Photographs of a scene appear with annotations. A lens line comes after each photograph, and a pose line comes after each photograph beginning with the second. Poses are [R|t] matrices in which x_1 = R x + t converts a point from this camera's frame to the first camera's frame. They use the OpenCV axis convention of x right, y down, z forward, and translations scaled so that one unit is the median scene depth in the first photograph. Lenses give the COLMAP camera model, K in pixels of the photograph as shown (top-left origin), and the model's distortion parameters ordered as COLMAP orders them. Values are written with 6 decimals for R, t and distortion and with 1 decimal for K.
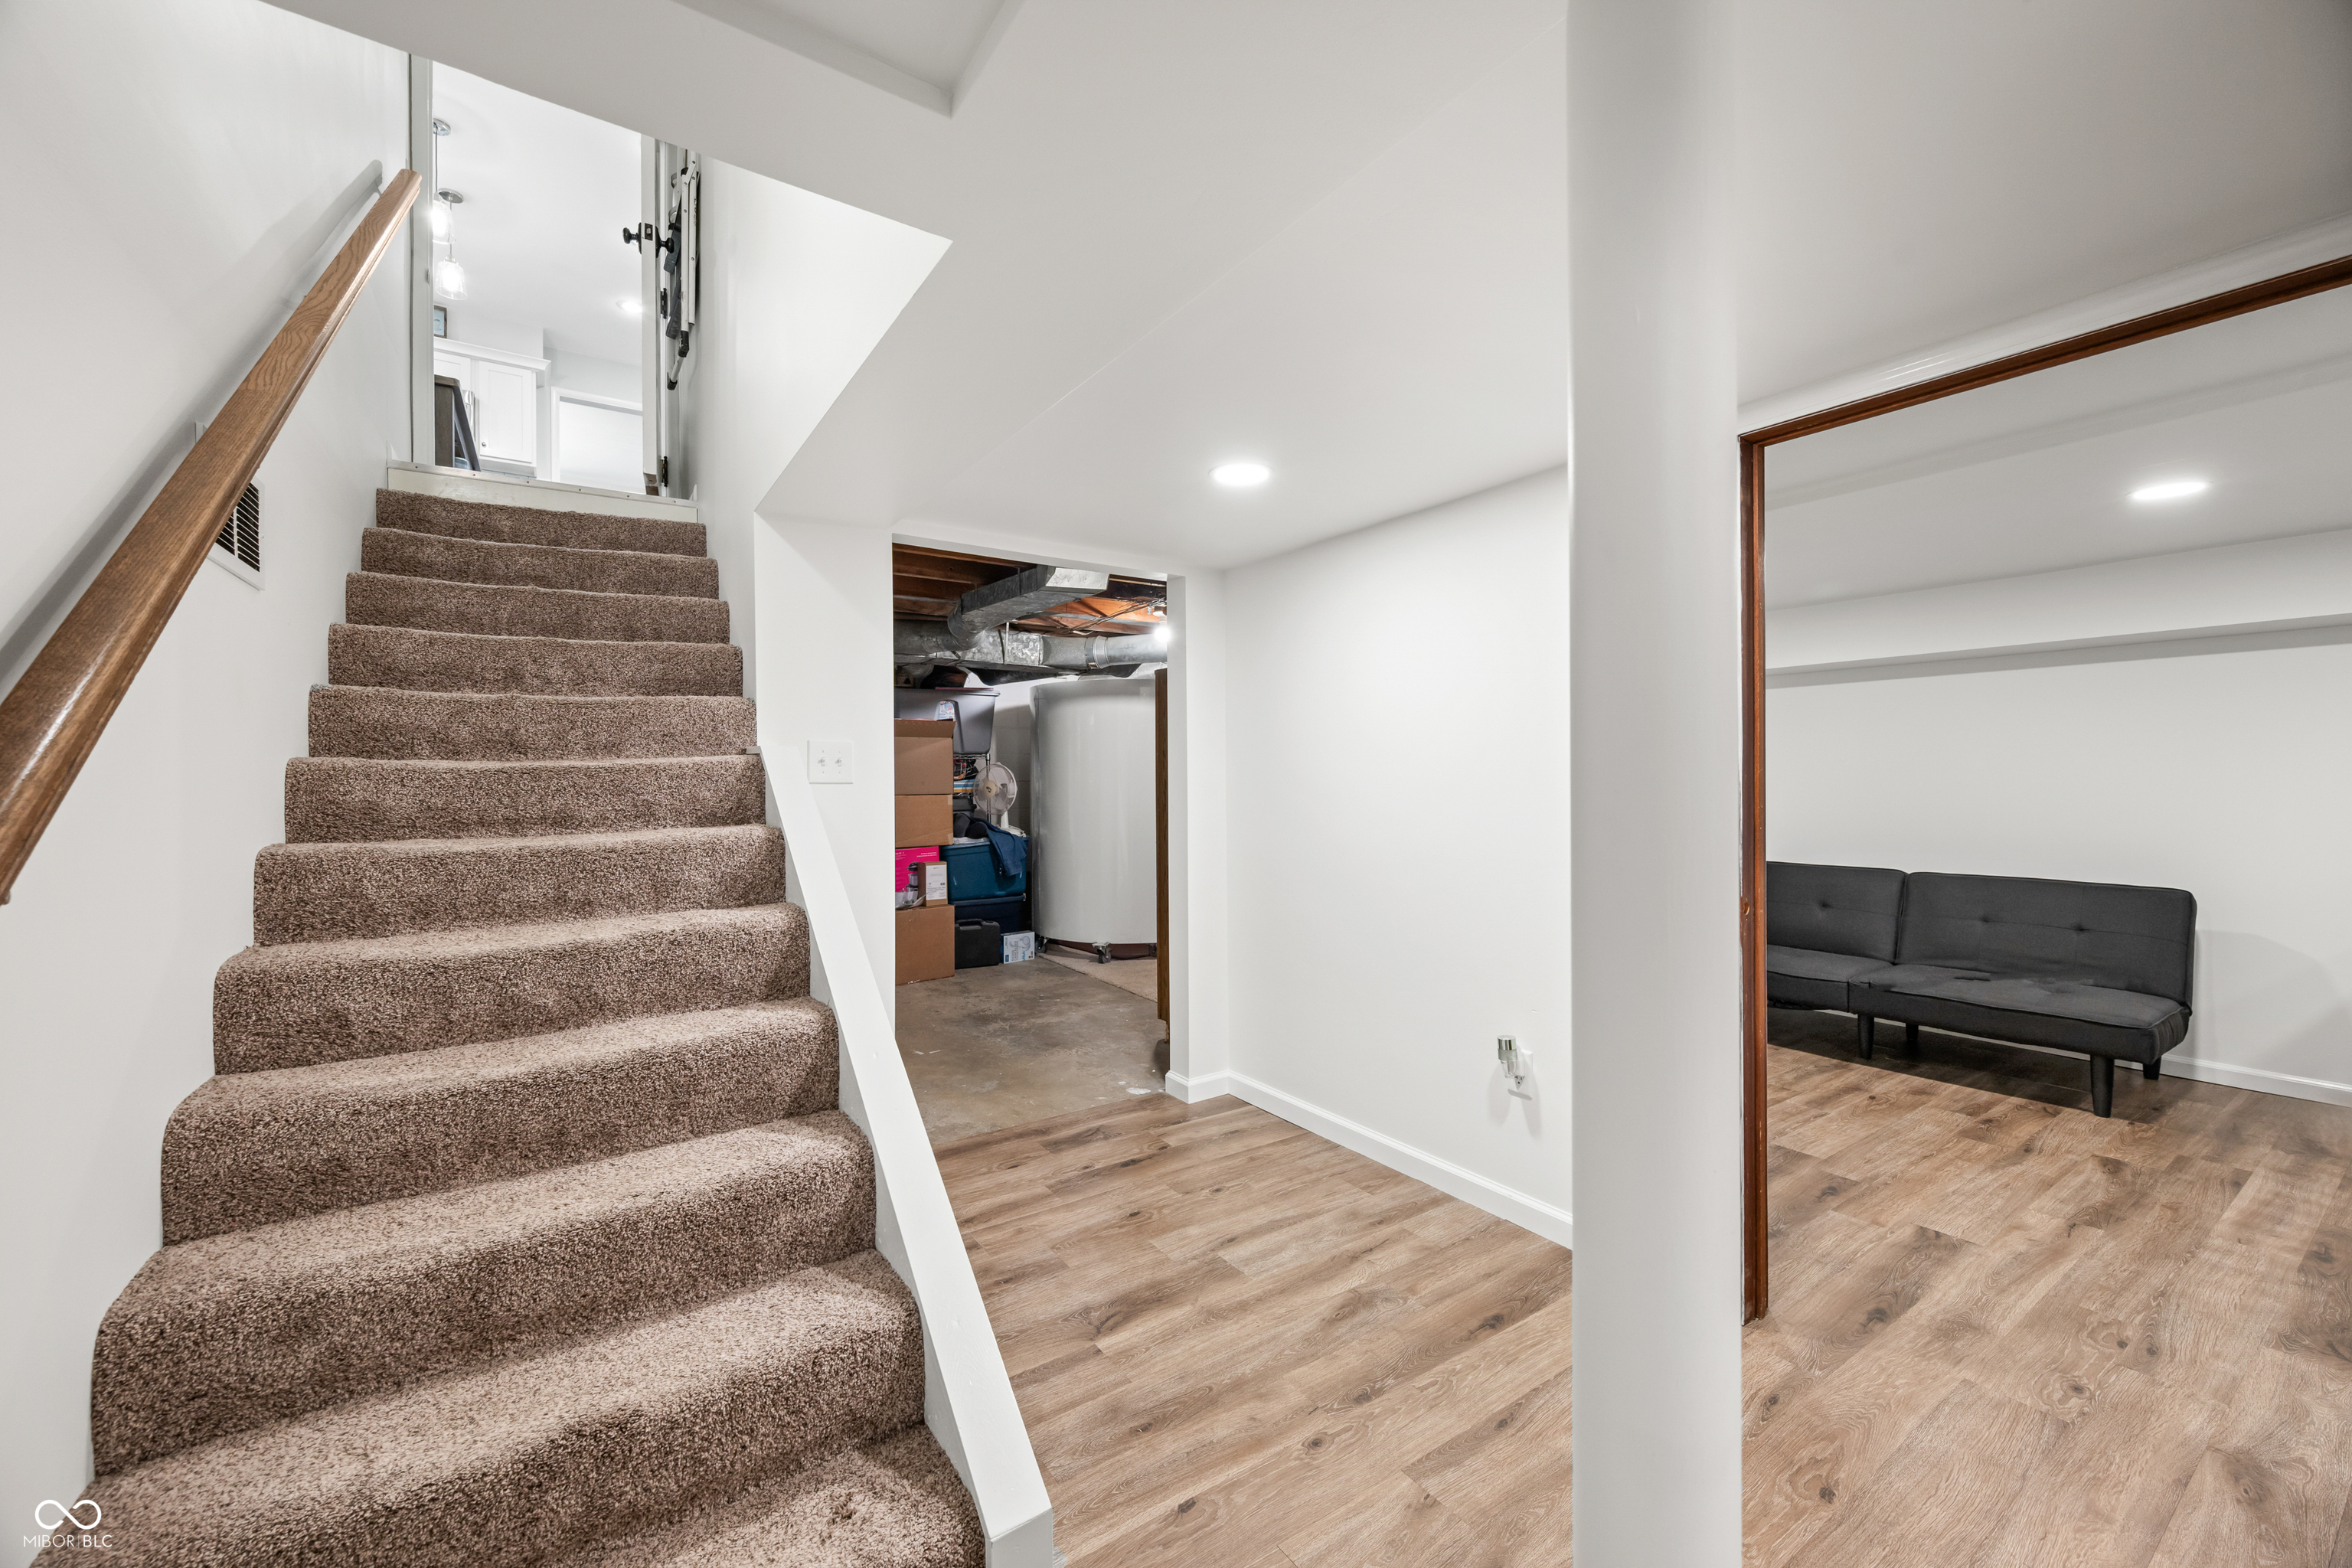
lens RADIAL K [[924.1, 0, 1173.6], [0, 924.1, 778.4], [0, 0, 1]] dist [-0.004348, -0.000288]
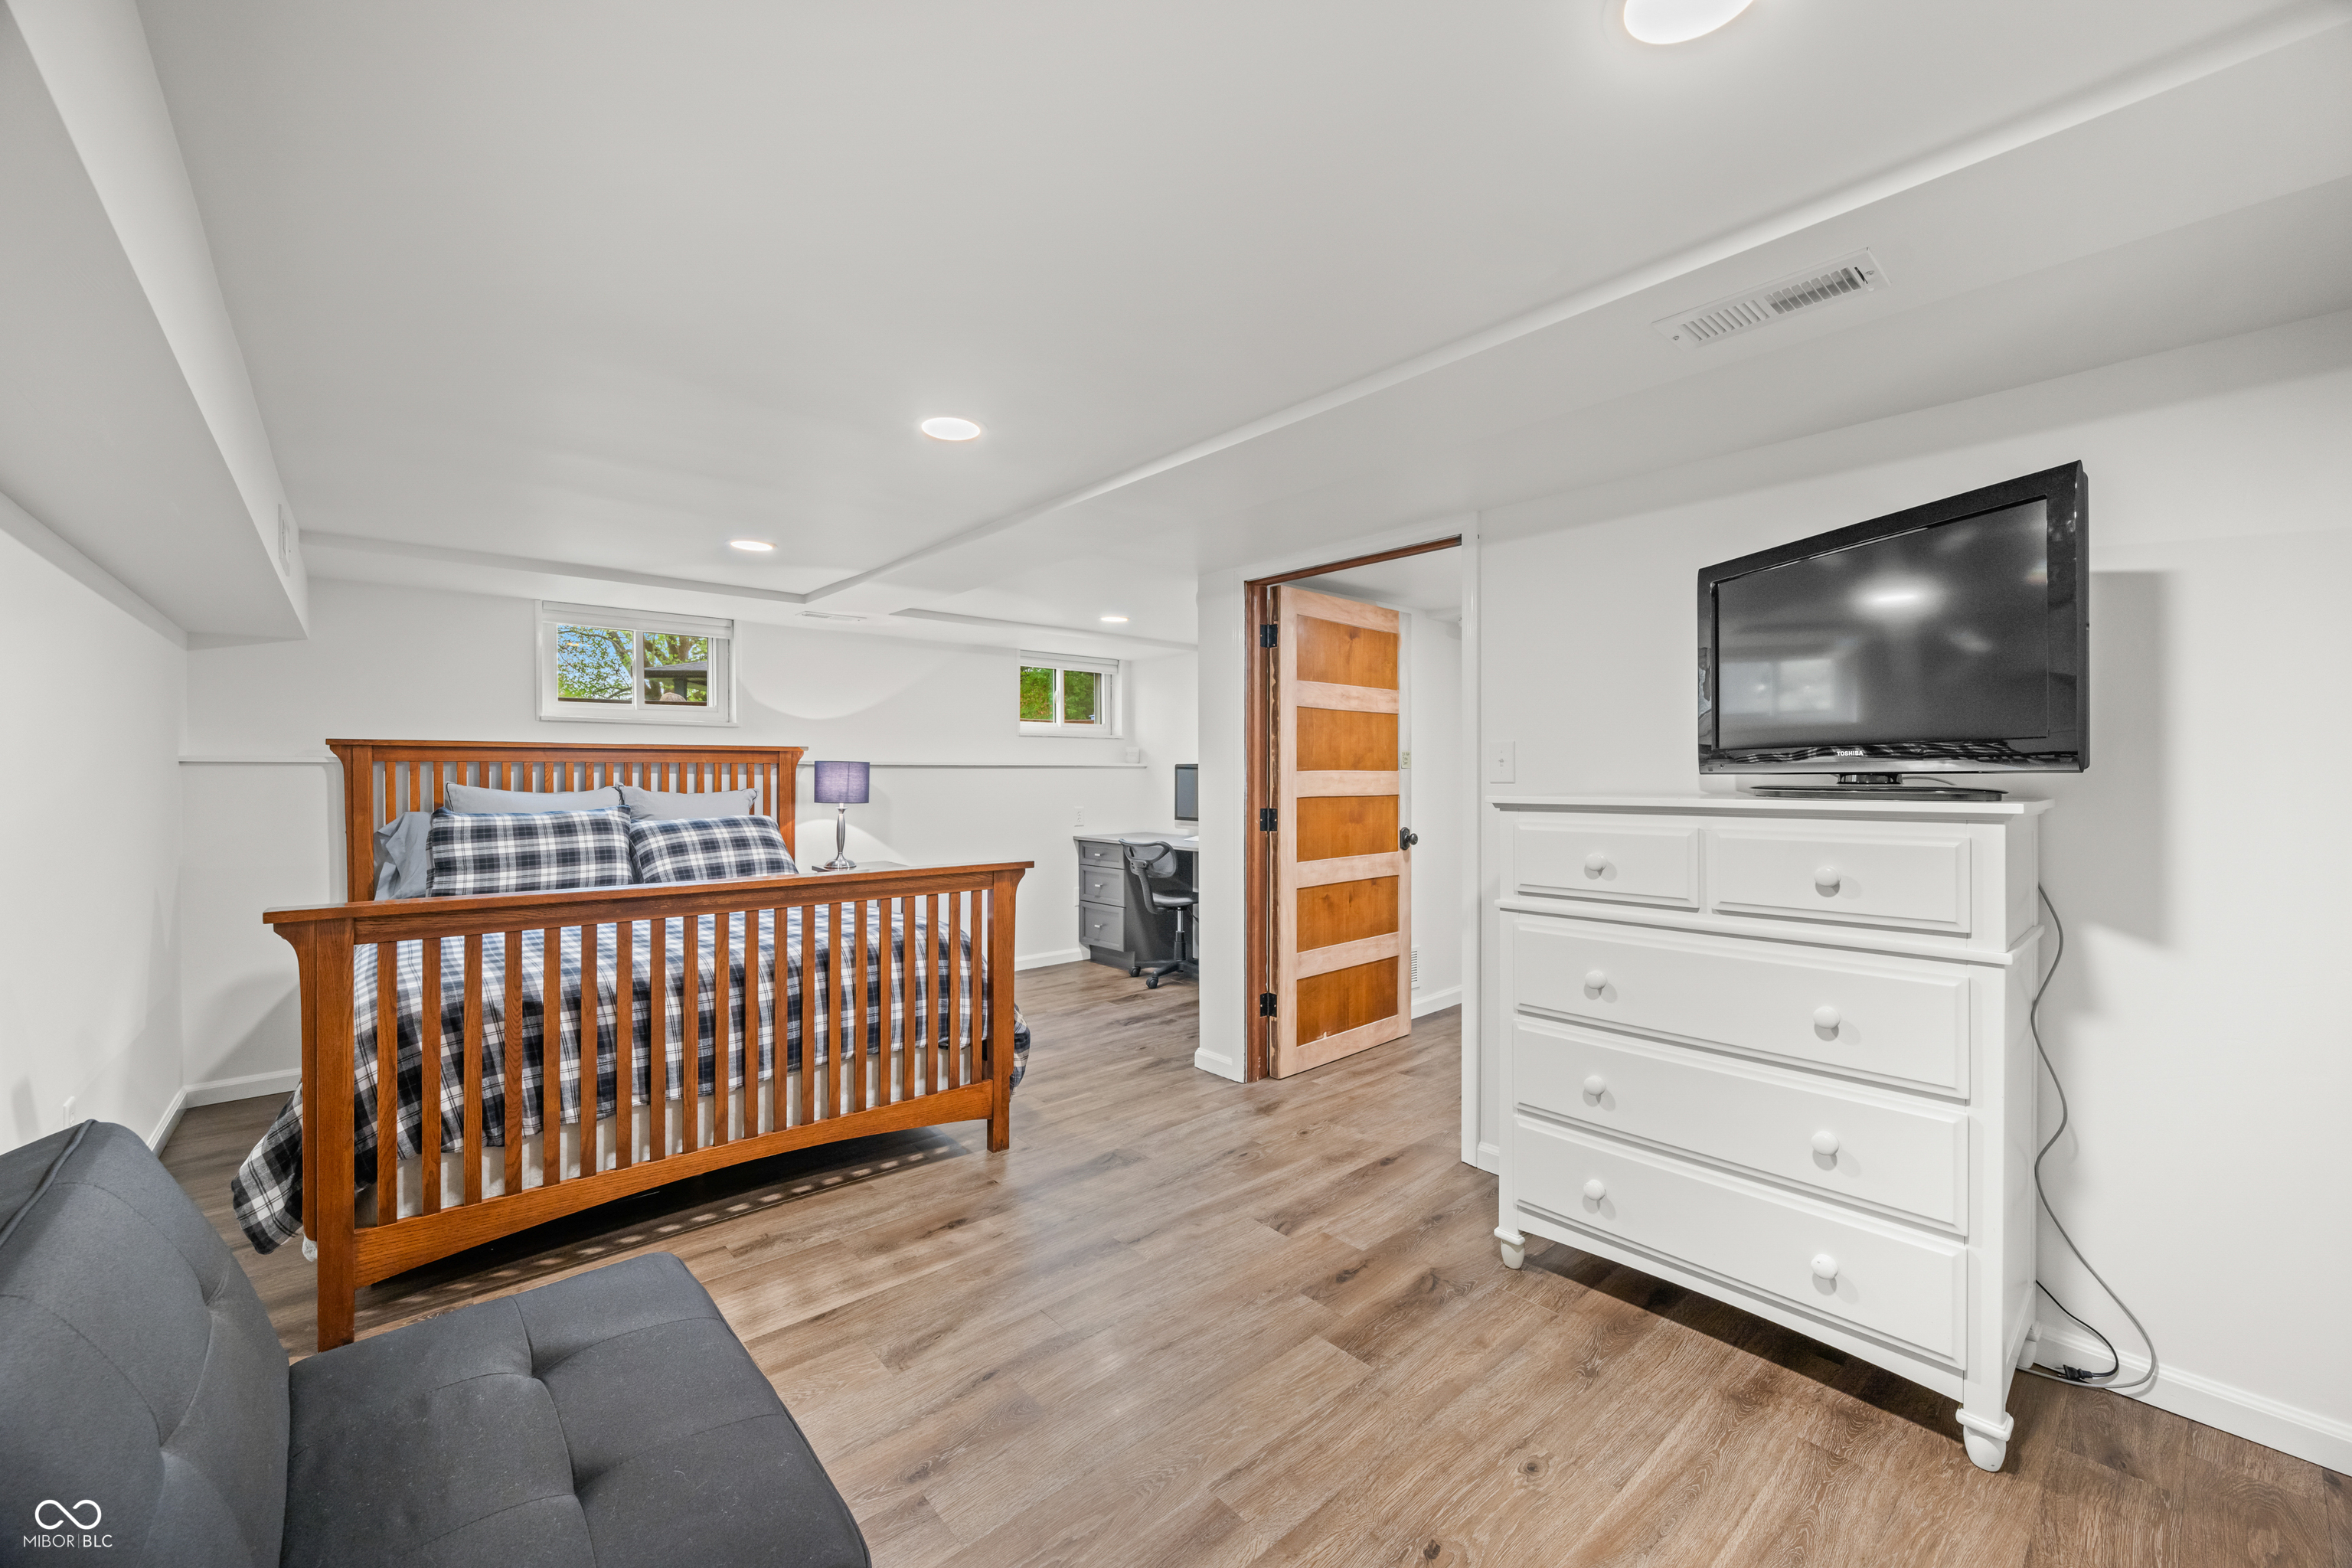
lens RADIAL K [[924.1, 0, 1178.8], [0, 924.1, 777.4], [0, 0, 1]] dist [-0.004348, -0.000288]
pose [[-0.991673, 0.011669, -0.128250, 1.187064], [0.011093, 0.999925, 0.005201, -0.007188], [0.128301, 0.003735, -0.991728, 2.223040]]
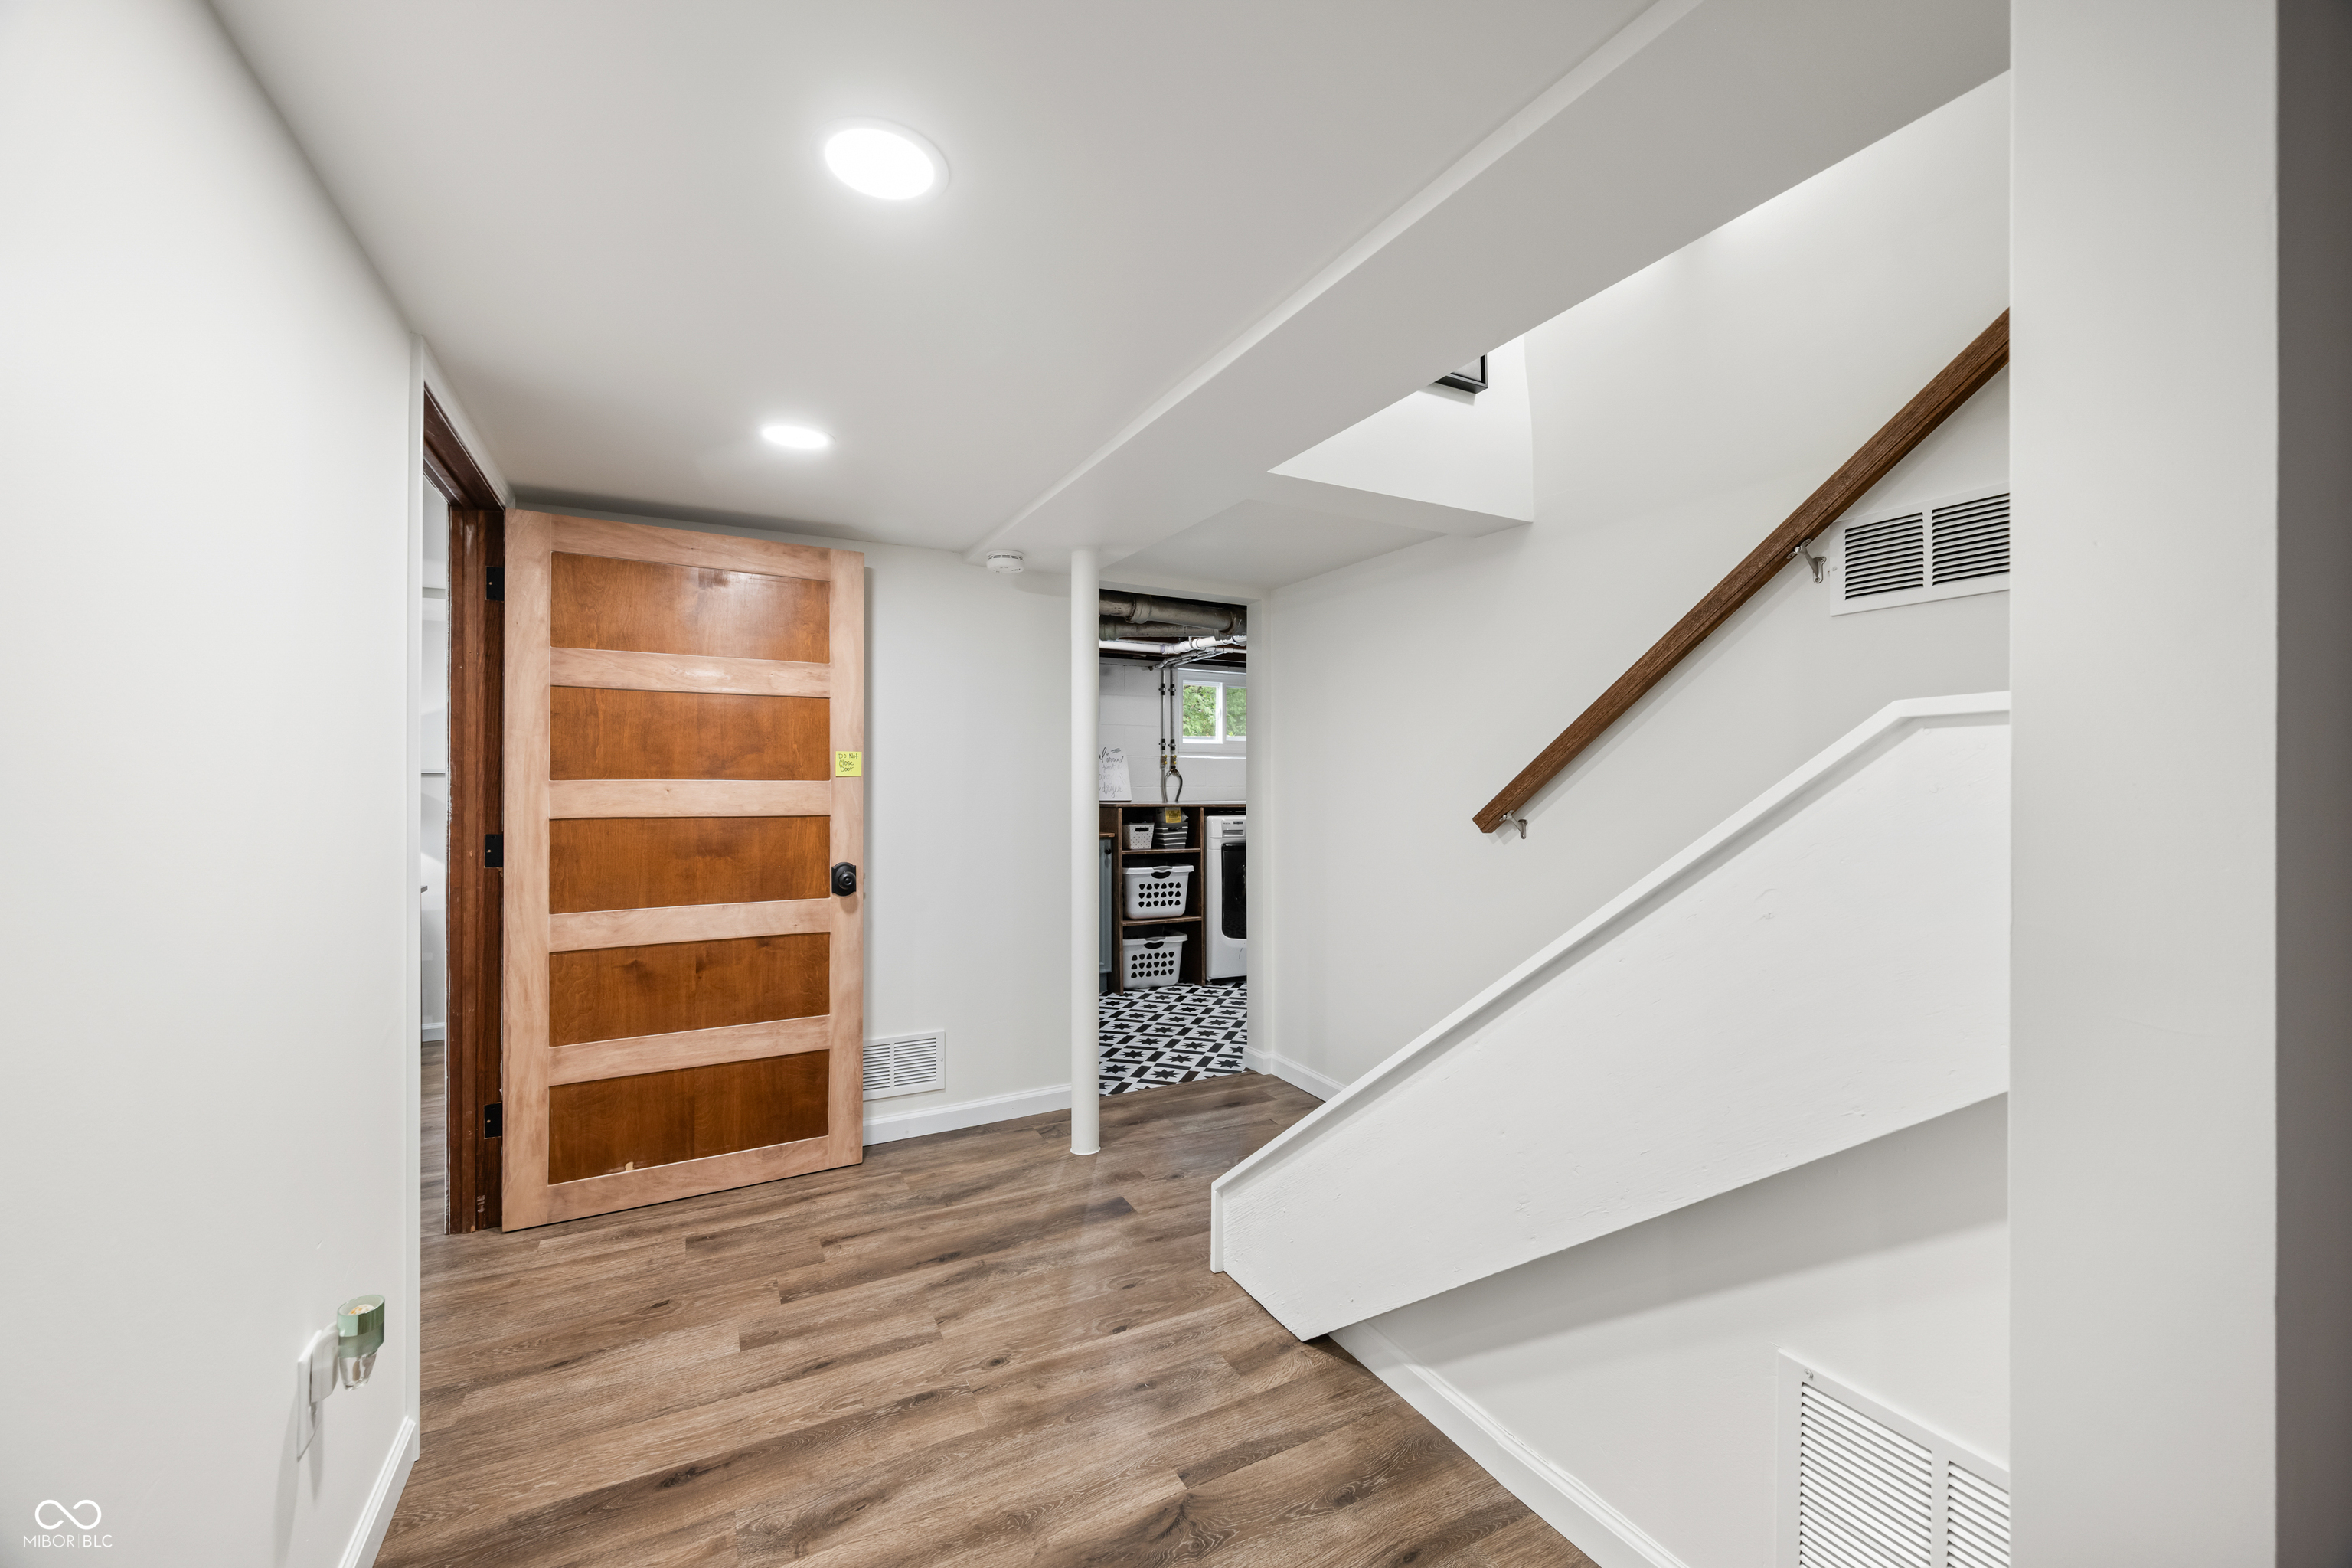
lens RADIAL K [[924.1, 0, 1186.3], [0, 924.1, 783.7], [0, 0, 1]] dist [-0.004348, -0.000288]
pose [[-0.995698, 0.004930, 0.092524, -0.147696], [0.005039, 0.999987, 0.000947, 0.000284], [-0.092518, 0.001410, -0.995710, 1.640055]]
